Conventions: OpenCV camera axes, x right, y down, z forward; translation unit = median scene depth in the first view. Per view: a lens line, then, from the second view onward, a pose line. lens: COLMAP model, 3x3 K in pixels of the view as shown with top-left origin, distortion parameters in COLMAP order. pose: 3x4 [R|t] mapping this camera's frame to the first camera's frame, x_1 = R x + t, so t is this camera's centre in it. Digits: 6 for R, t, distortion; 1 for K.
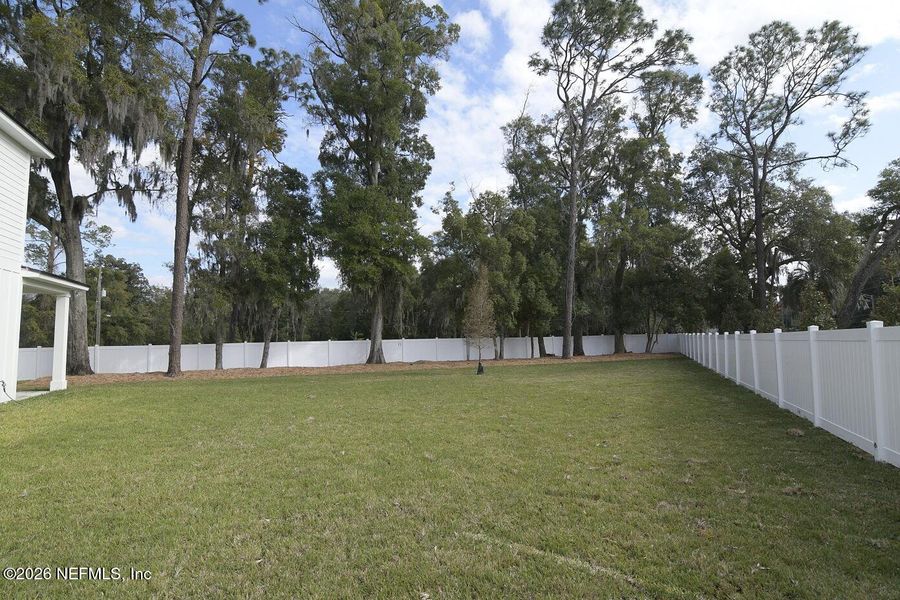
lens RADIAL K [[437.0, 0, 444.0], [0, 437.0, 294.4], [0, 0, 1]] dist [-0.027527, 0.001740]
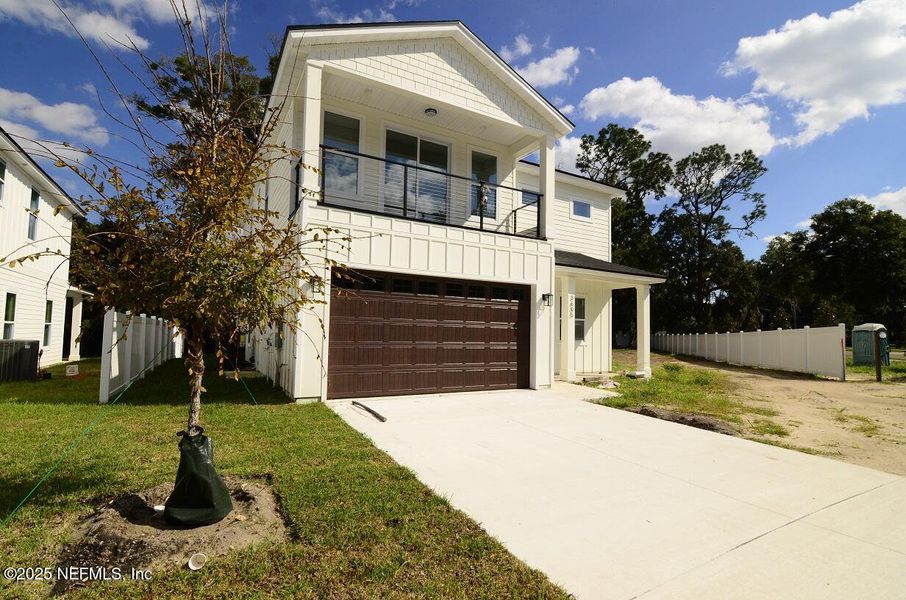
lens RADIAL K [[433.5, 0, 458.5], [0, 433.5, 304.7], [0, 0, 1]] dist [-0.014294, -0.000959]
pose [[0.988724, 0.028059, 0.147095, -0.354002], [-0.031646, 0.999255, 0.022101, -0.028167], [-0.146365, -0.026507, 0.988875, -0.415683]]
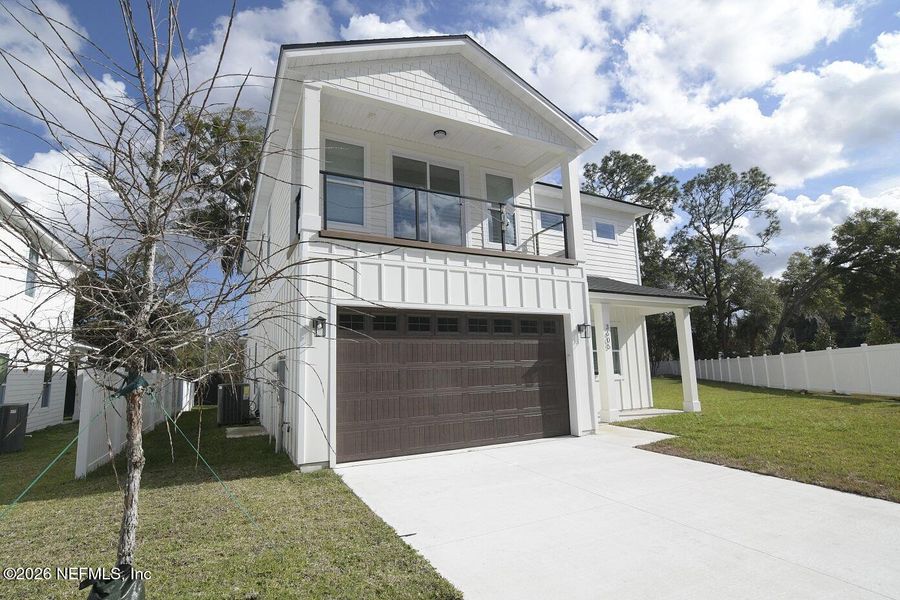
lens RADIAL K [[437.0, 0, 453.6], [0, 437.0, 298.1], [0, 0, 1]] dist [-0.027527, 0.001740]
pose [[0.993434, -0.014481, 0.113484, -0.356327], [0.023249, 0.996812, -0.076320, -0.028321], [-0.112017, 0.078458, 0.990604, -0.388742]]
